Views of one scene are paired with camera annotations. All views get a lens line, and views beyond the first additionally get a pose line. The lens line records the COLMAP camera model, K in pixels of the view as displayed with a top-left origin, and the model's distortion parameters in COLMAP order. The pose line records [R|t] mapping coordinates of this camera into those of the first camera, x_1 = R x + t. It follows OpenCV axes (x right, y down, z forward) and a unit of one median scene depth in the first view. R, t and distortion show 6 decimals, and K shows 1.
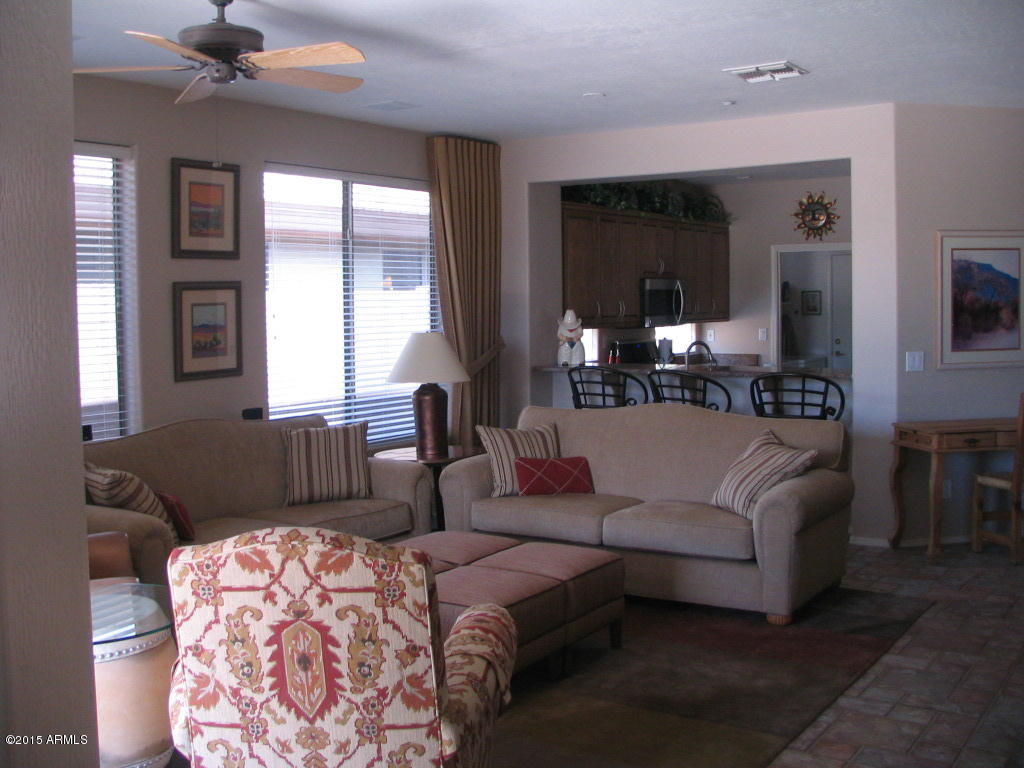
lens RADIAL K [[1100.4, 0, 502.4], [0, 1100.4, 380.0], [0, 0, 1]] dist [-0.167619, 0.000000]
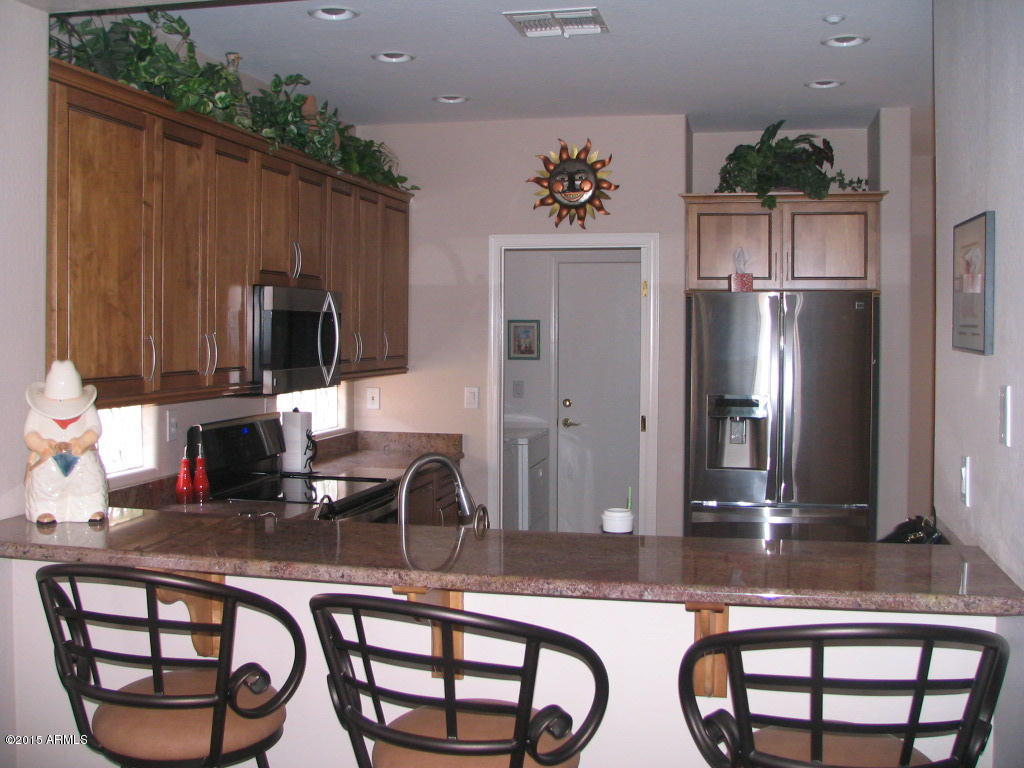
lens RADIAL K [[1100.4, 0, 524.5], [0, 1100.4, 371.9], [0, 0, 1]] dist [-0.167619, 0.000000]
pose [[0.921367, 0.006261, 0.388643, 0.062854], [0.007189, 0.999425, -0.033144, -0.046699], [-0.388627, 0.033332, 0.920792, 0.616391]]
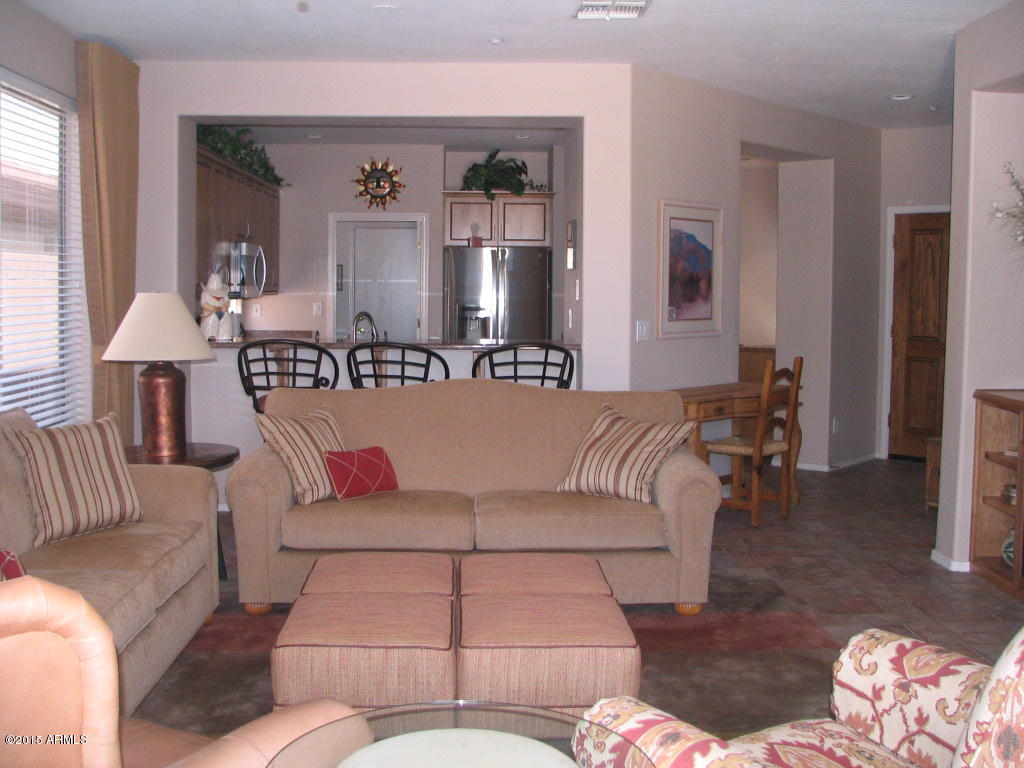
lens RADIAL K [[1100.4, 0, 482.1], [0, 1100.4, 390.6], [0, 0, 1]] dist [-0.167619, 0.000000]
pose [[0.811202, -0.031571, 0.583913, -0.246587], [0.018752, 0.999432, 0.027986, 0.004952], [-0.584465, -0.011753, 0.811334, 0.210293]]
